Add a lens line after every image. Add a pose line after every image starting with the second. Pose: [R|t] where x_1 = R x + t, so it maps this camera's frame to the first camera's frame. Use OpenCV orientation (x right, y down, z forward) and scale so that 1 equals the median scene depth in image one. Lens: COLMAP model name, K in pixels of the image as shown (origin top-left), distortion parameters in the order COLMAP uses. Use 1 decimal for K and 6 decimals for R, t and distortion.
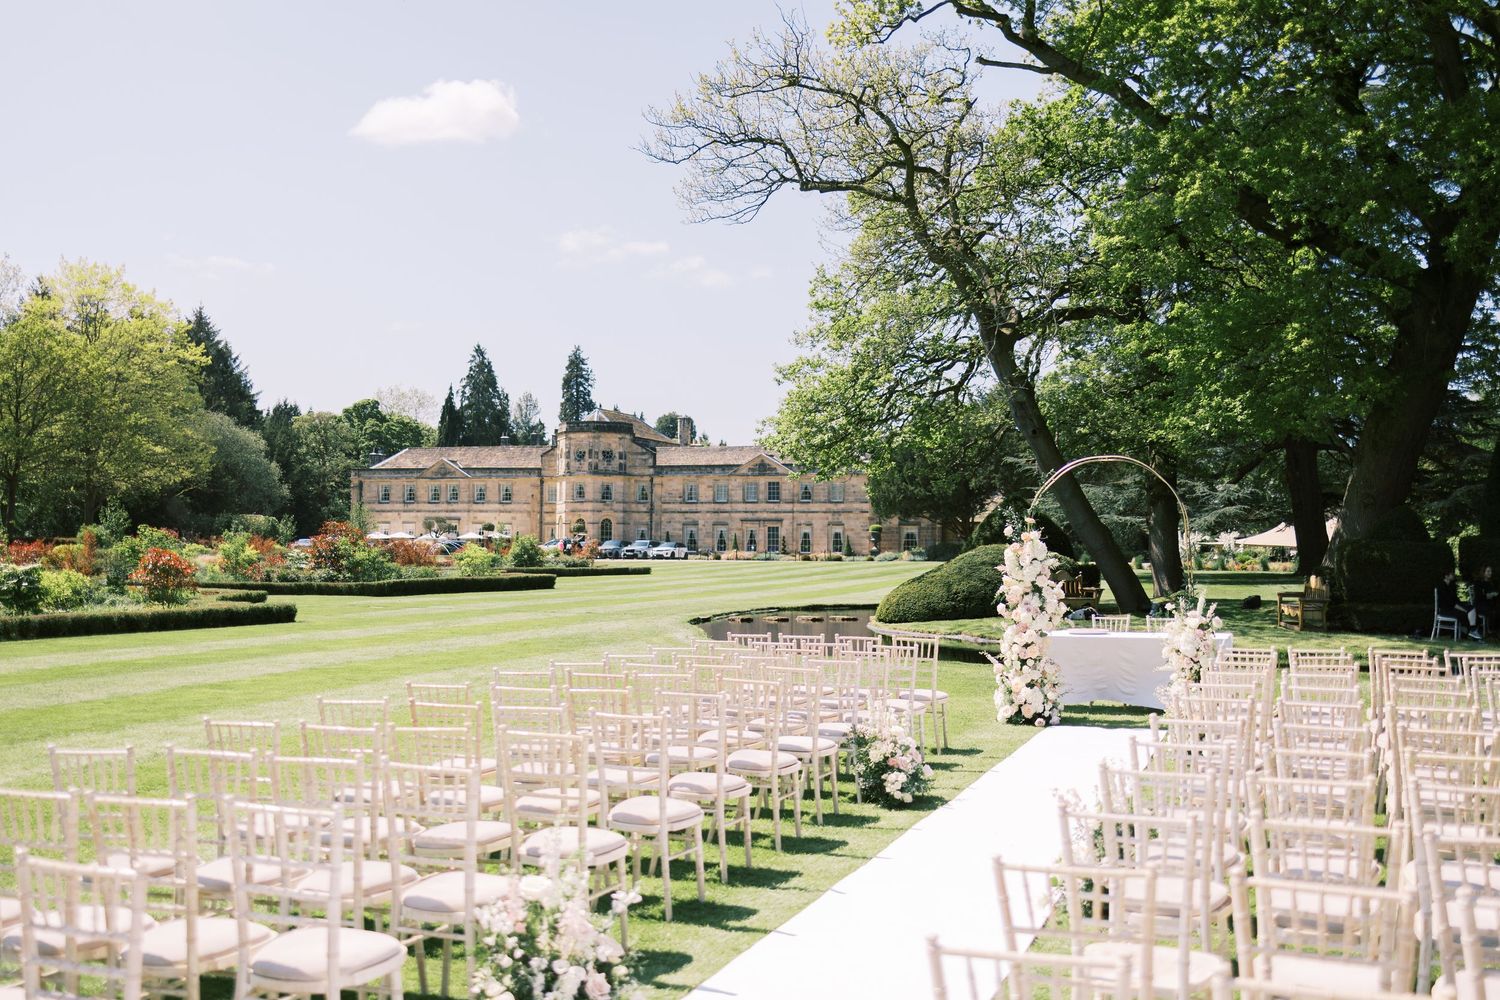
lens RADIAL K [[1534.1, 0, 750.0], [0, 1534.1, 500.0], [0, 0, 1]] dist [0.018047, -0.001605]
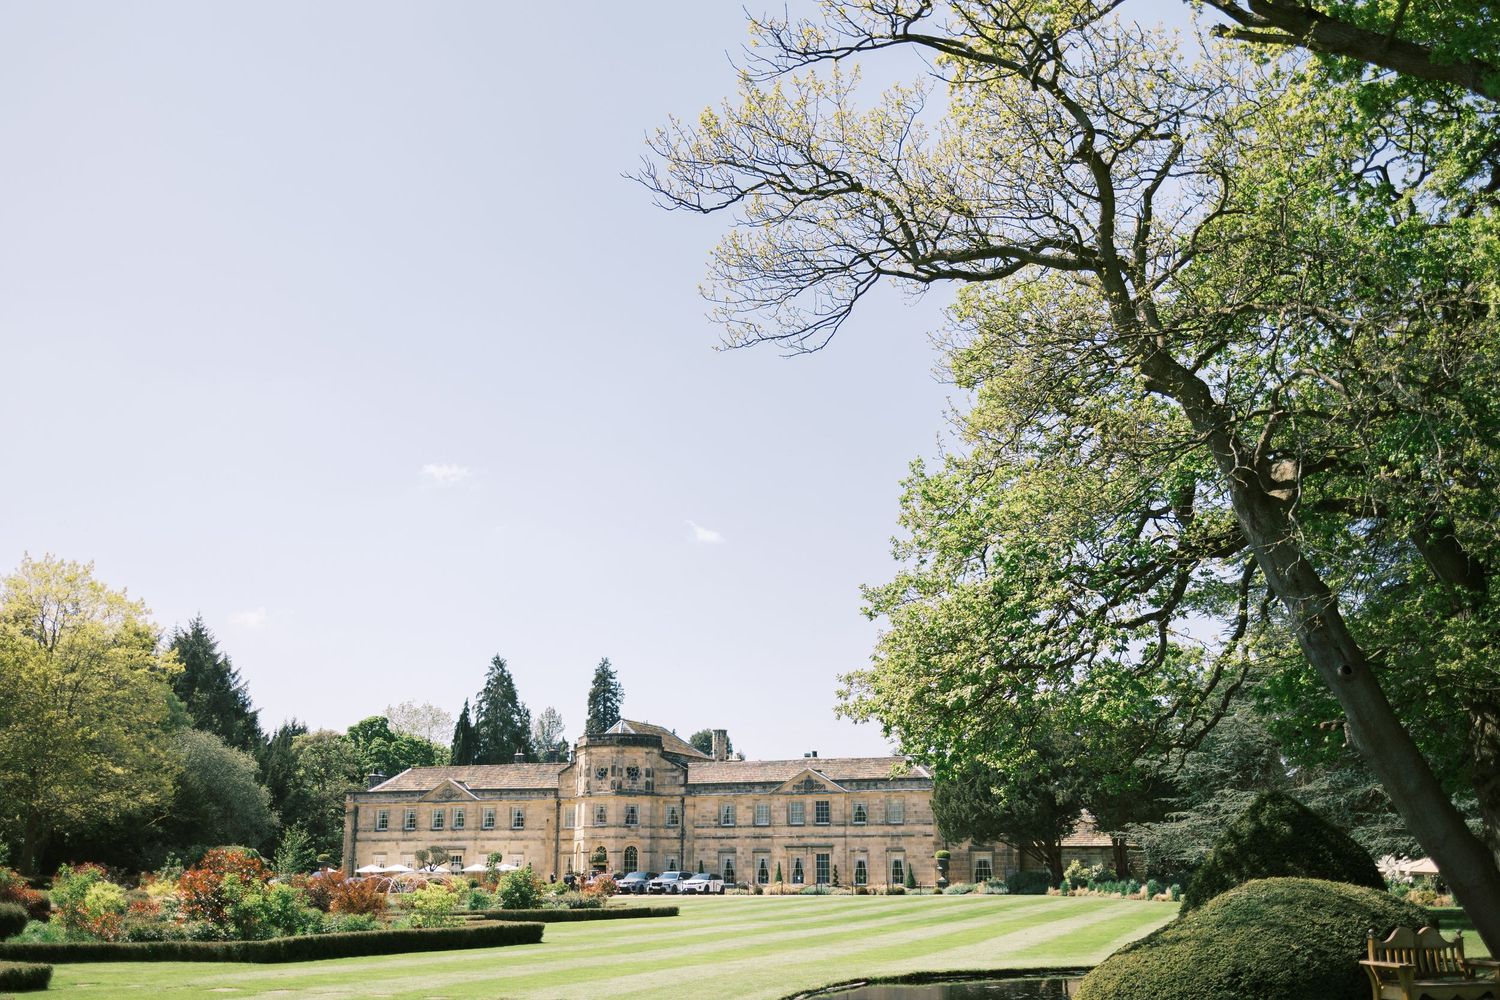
lens RADIAL K [[1534.1, 0, 750.0], [0, 1534.1, 500.0], [0, 0, 1]] dist [0.018047, -0.001605]
pose [[0.999679, -0.014012, -0.021122, -0.004626], [0.009300, 0.977955, -0.208609, 0.002380], [0.023579, 0.208345, 0.977771, 0.105905]]
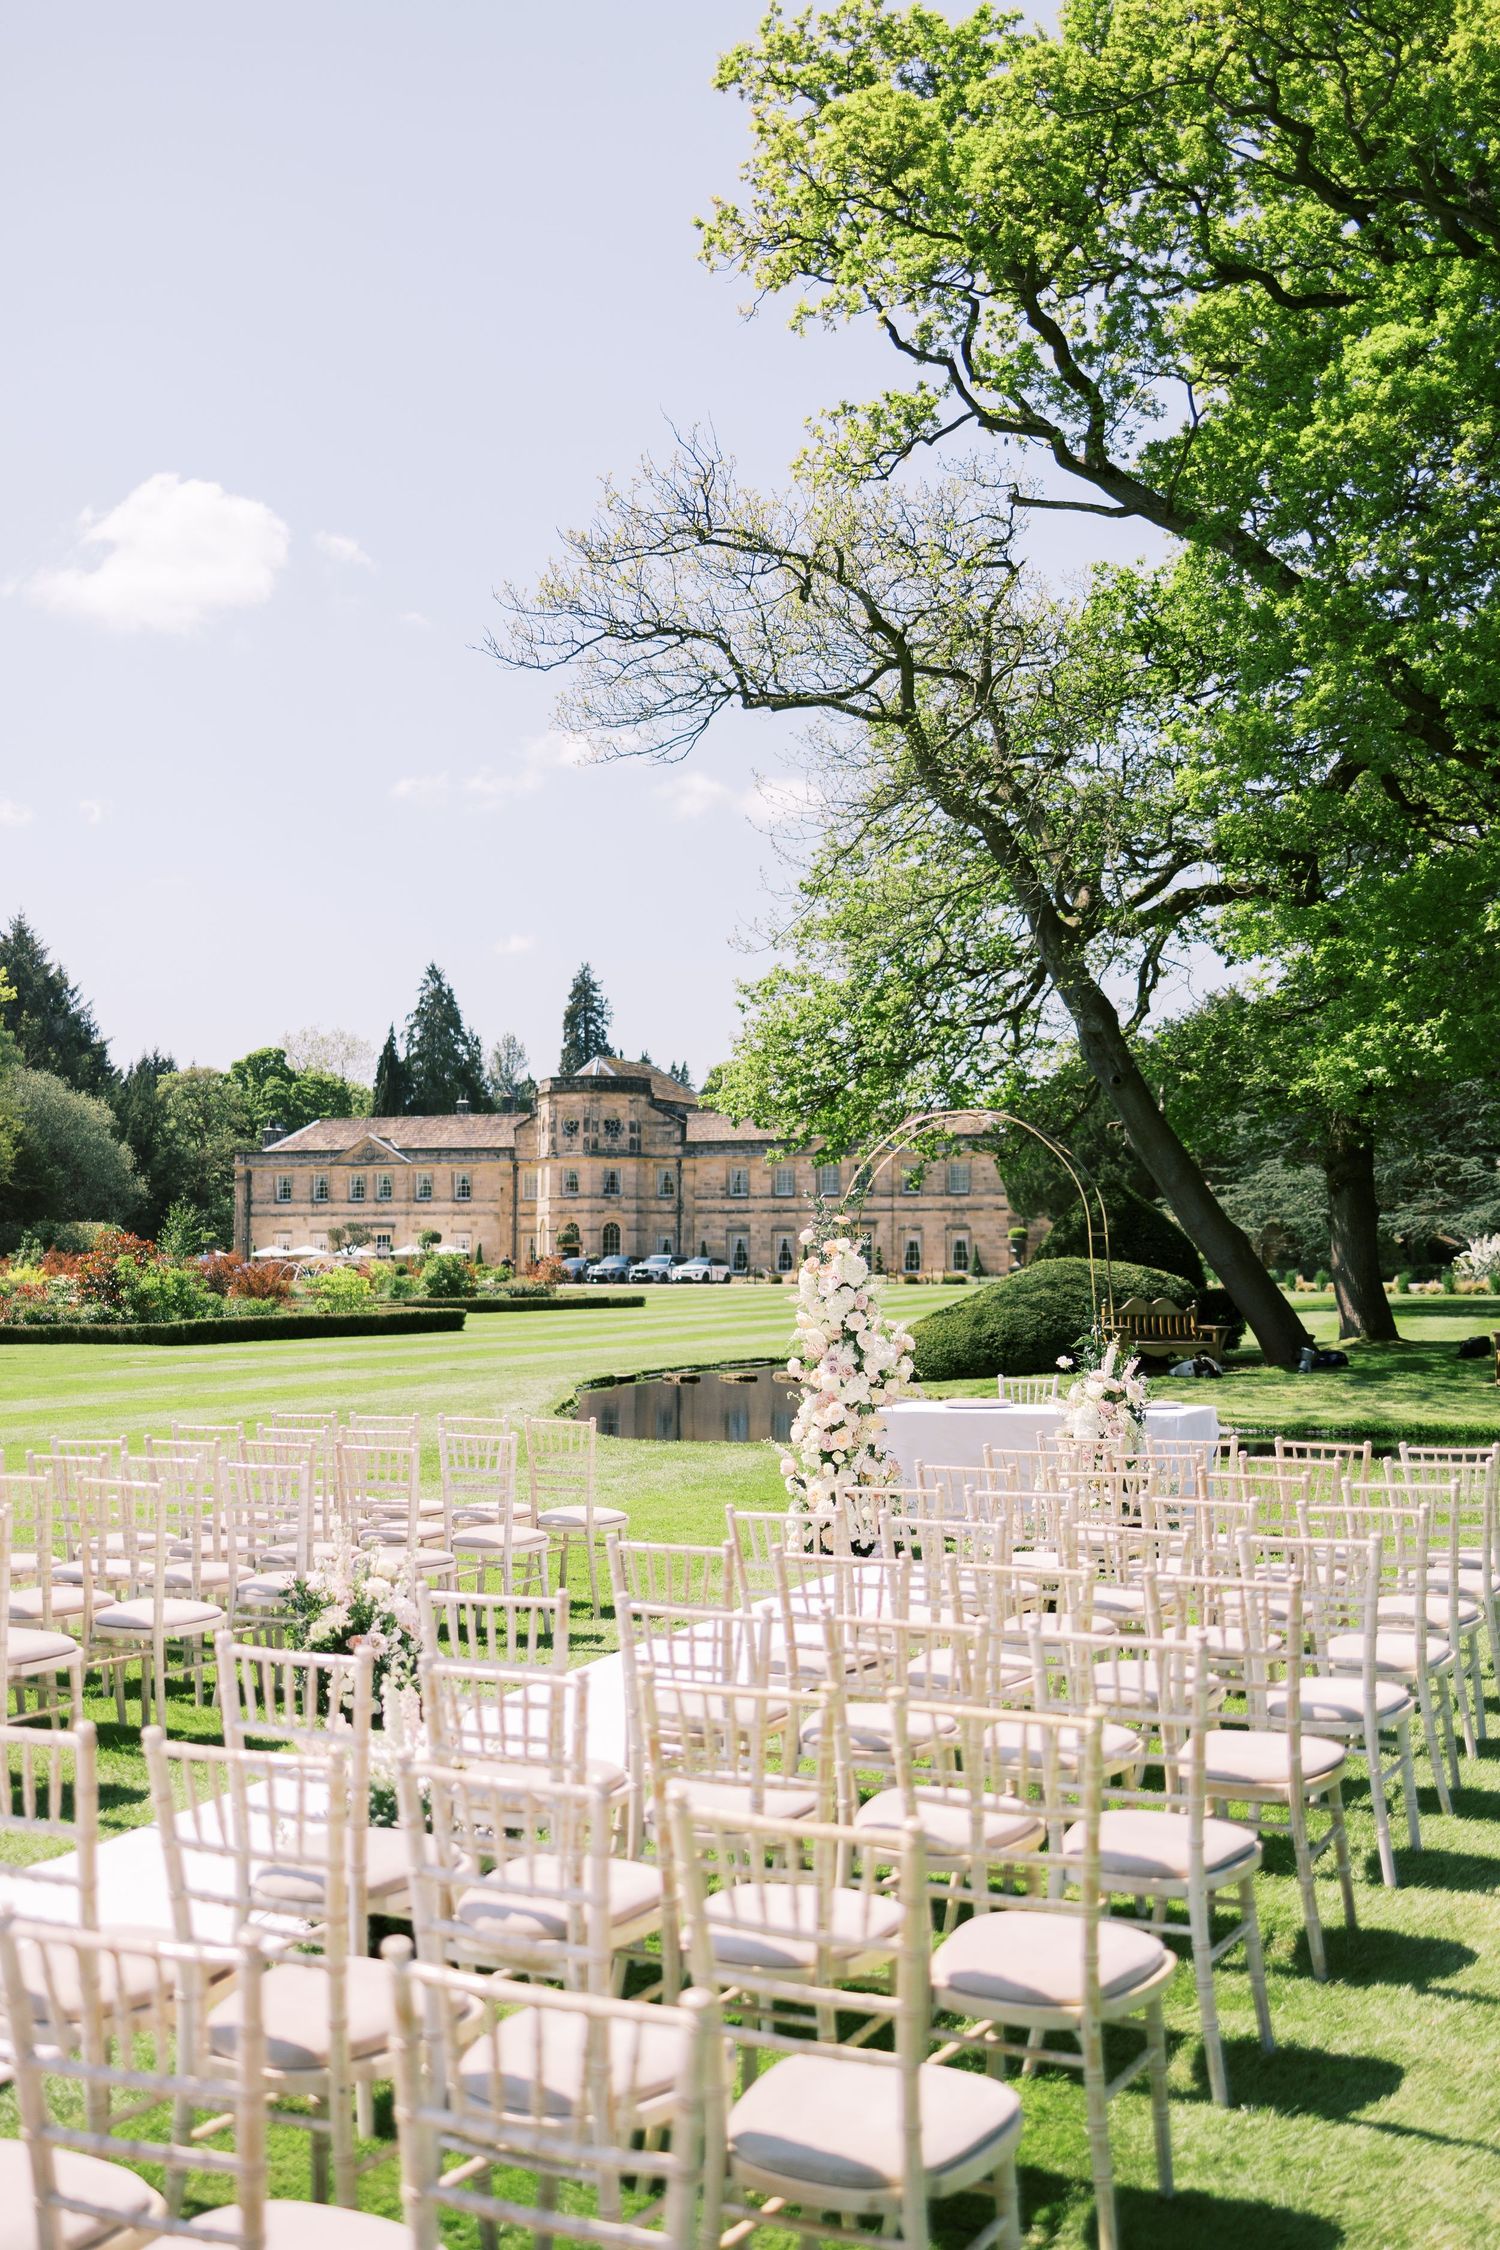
lens RADIAL K [[2309.0, 0, 750.0], [0, 2309.0, 1125.0], [0, 0, 1]] dist [0.012467, -0.003978]
pose [[0.998426, -0.012184, -0.054754, 0.020840], [0.010565, 0.999501, -0.029759, 0.000293], [0.055089, 0.029134, 0.998056, 0.010109]]
